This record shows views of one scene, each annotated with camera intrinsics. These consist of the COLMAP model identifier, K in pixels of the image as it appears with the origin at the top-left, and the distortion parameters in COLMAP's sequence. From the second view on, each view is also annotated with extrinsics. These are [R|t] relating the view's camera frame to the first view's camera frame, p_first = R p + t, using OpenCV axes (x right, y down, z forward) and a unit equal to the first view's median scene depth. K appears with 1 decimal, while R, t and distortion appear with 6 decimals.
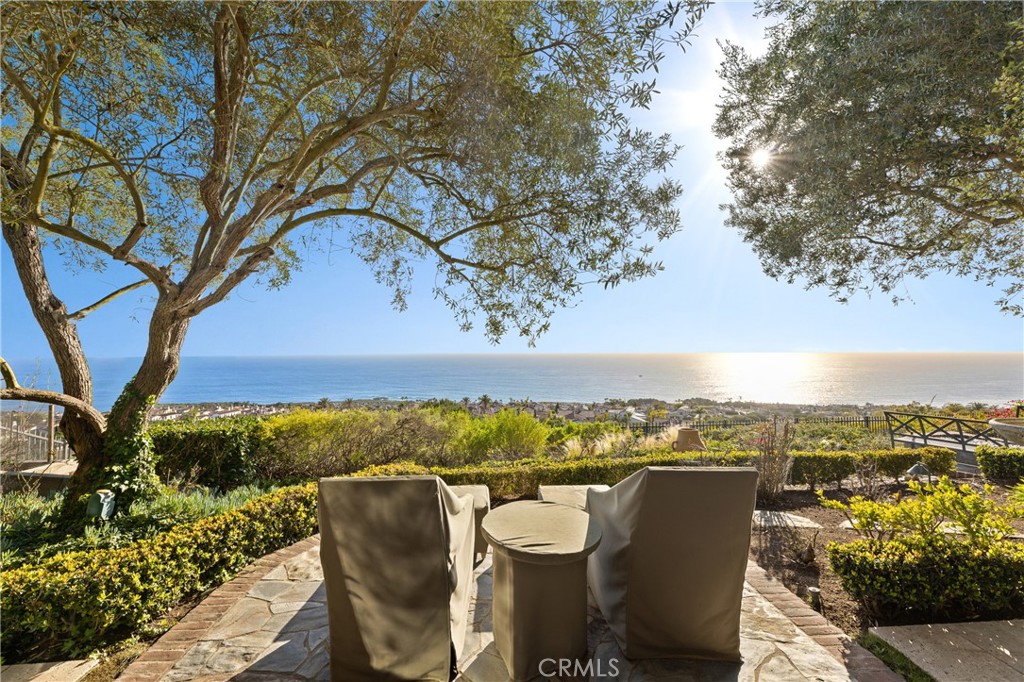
lens RADIAL K [[416.6, 0, 507.1], [0, 416.6, 340.8], [0, 0, 1]] dist [-0.001361, 0.000484]
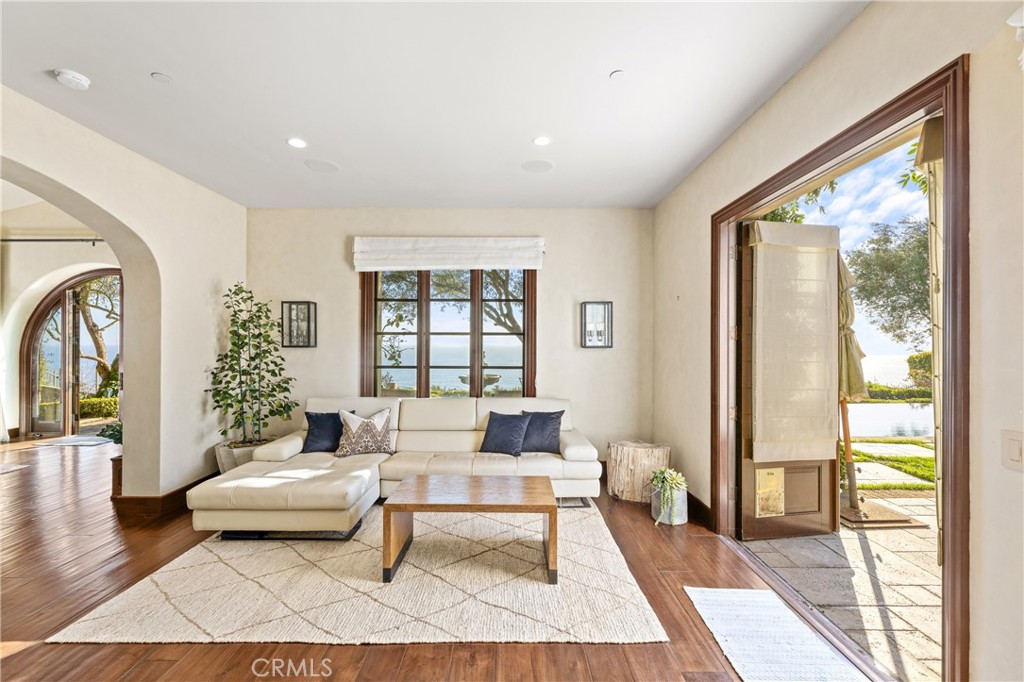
lens RADIAL K [[416.6, 0, 513.1], [0, 416.6, 341.5], [0, 0, 1]] dist [-0.001361, 0.000484]
pose [[0.998224, 0.010034, -0.058722, 2.009540], [-0.009589, 0.999923, 0.007848, -0.031965], [0.058796, -0.007270, 0.998244, -1.735651]]
